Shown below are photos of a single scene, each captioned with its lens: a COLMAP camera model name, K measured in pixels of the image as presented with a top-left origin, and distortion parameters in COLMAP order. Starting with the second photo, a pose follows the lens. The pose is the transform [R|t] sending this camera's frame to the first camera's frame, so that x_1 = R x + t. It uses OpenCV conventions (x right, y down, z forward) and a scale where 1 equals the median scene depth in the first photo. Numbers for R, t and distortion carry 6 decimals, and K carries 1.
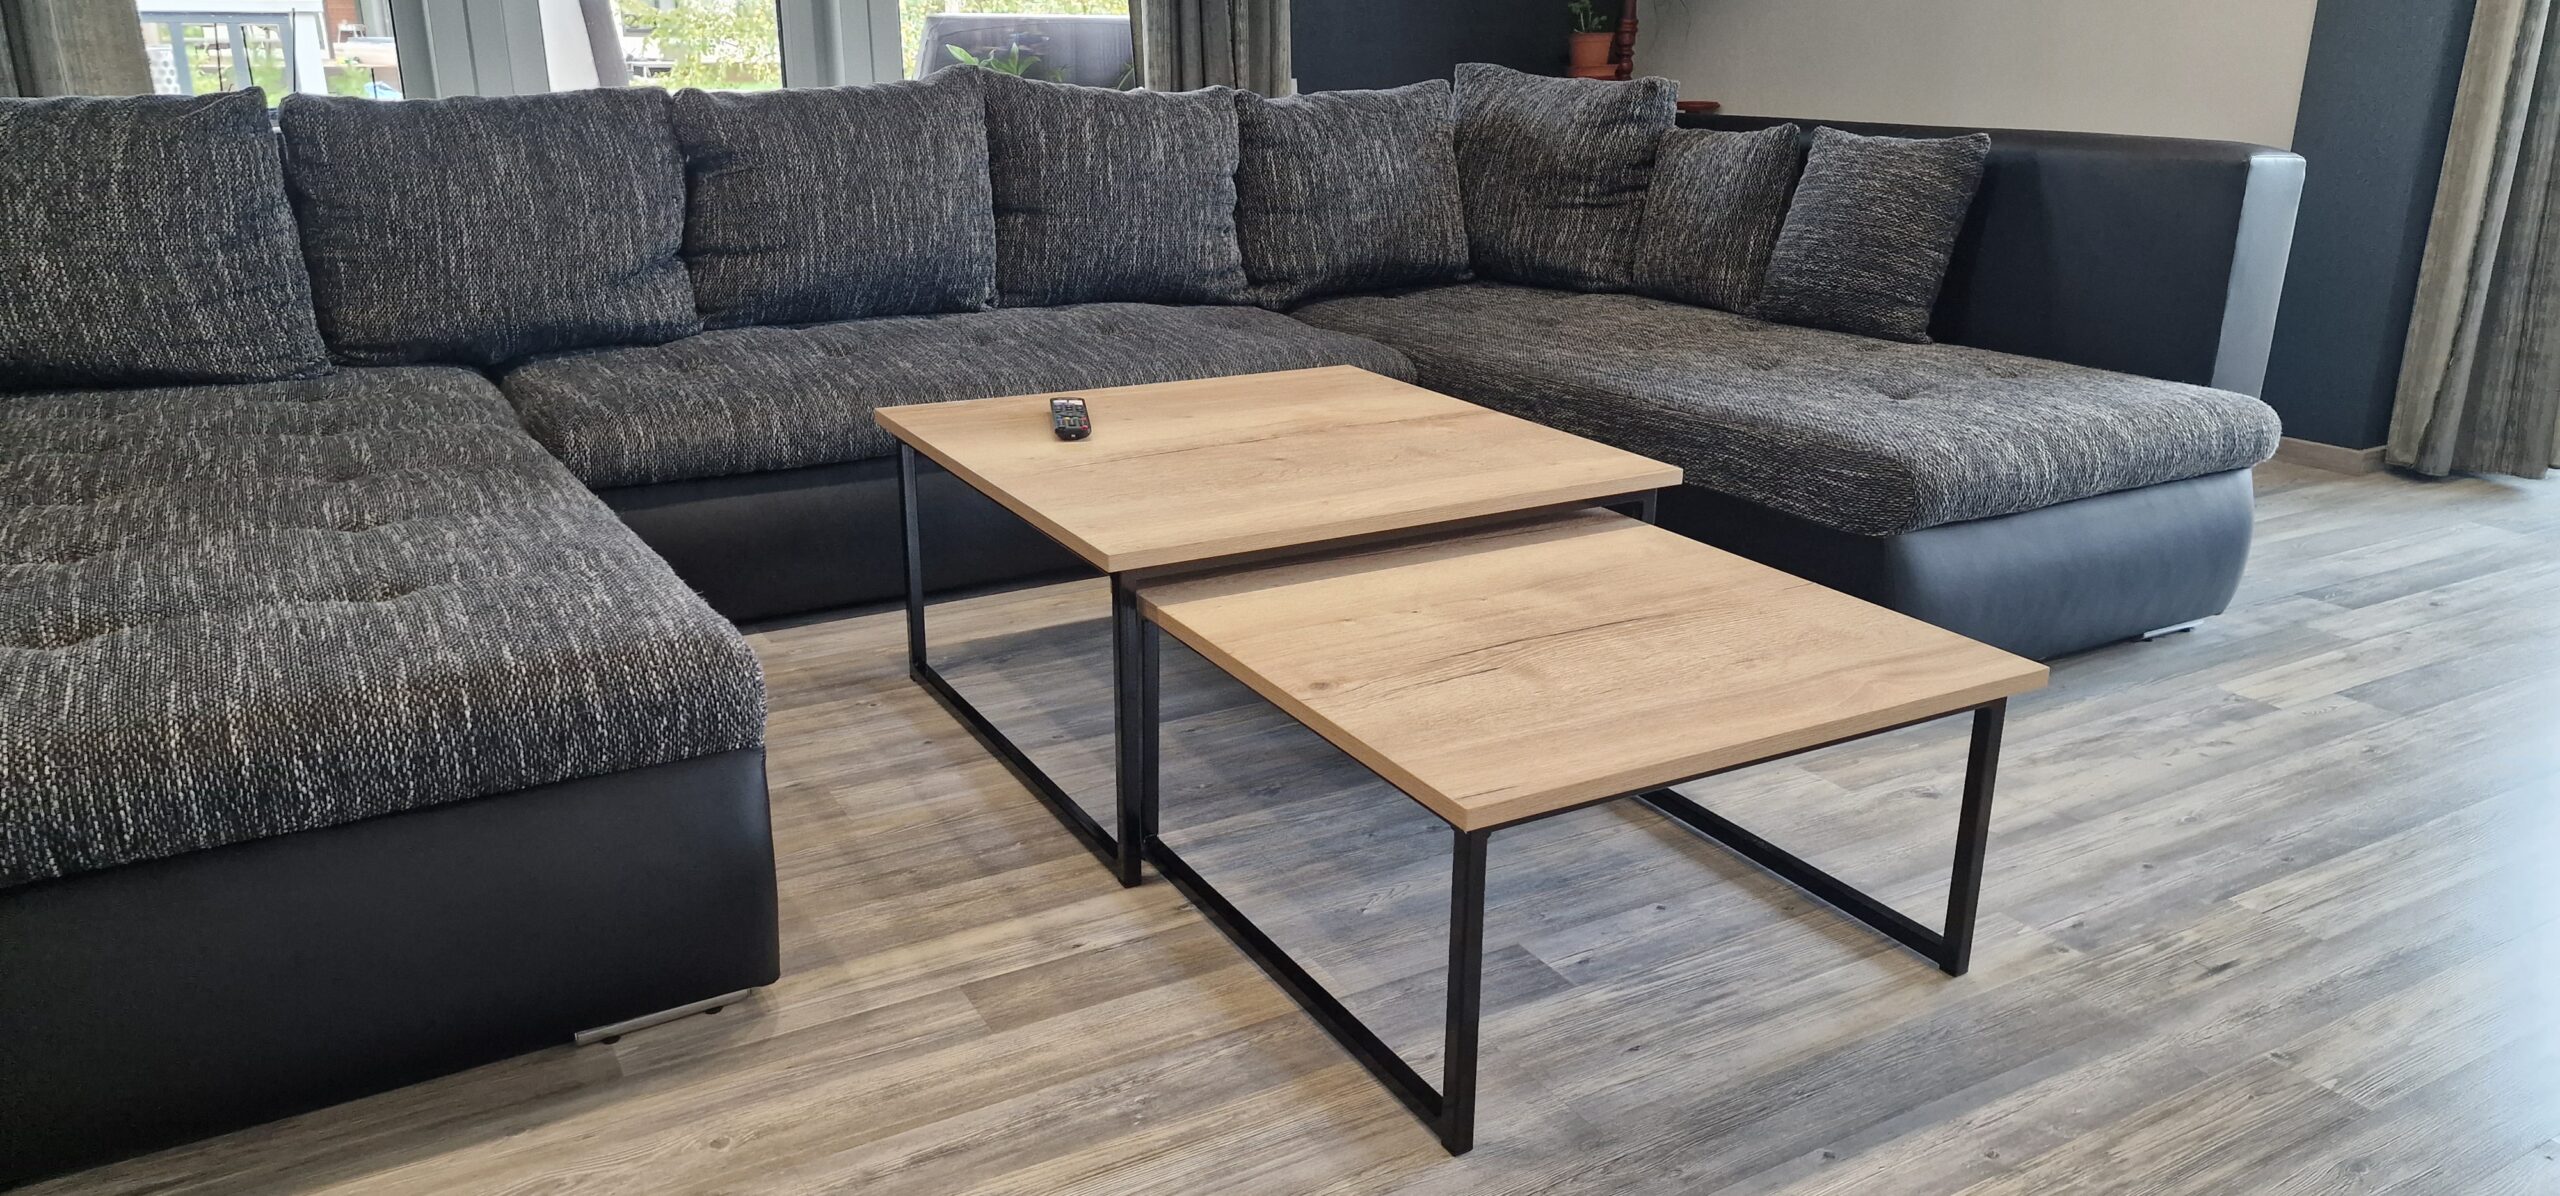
lens RADIAL K [[1691.0, 0, 1280.0], [0, 1691.0, 598.0], [0, 0, 1]] dist [0.081288, -0.058548]
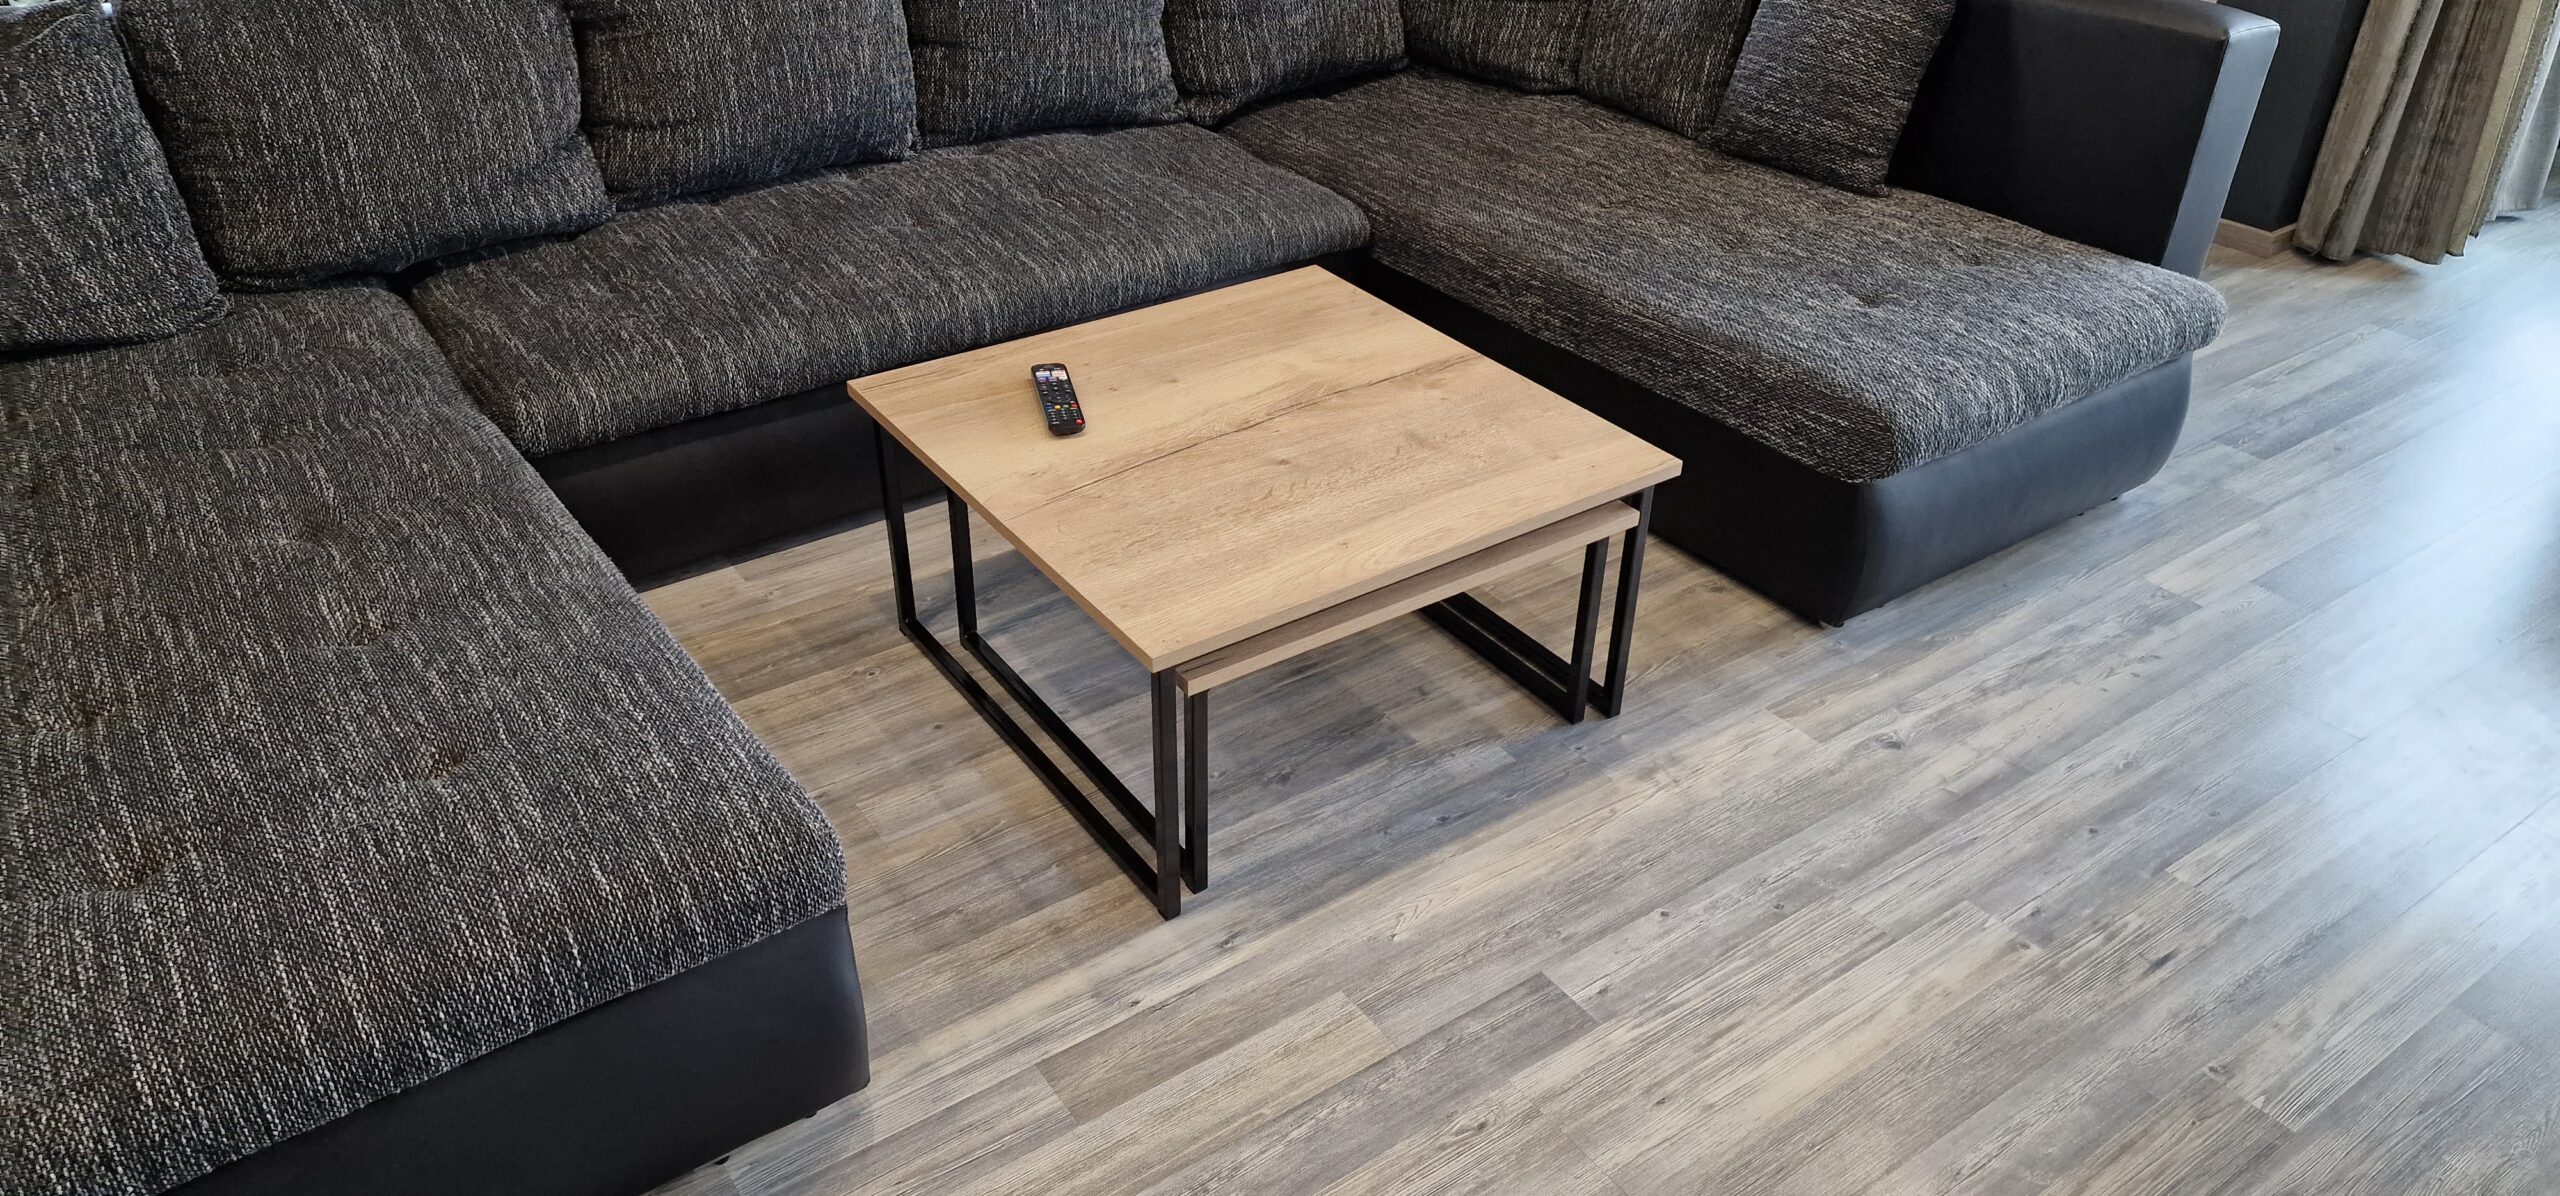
lens RADIAL K [[1683.5, 0, 1270.3], [0, 1683.5, 599.7], [0, 0, 1]] dist [0.076351, -0.052806]
pose [[0.996345, -0.045144, 0.072519, -0.072650], [0.025759, 0.968208, 0.248815, -0.218245], [-0.081446, -0.246038, 0.965832, 0.021922]]
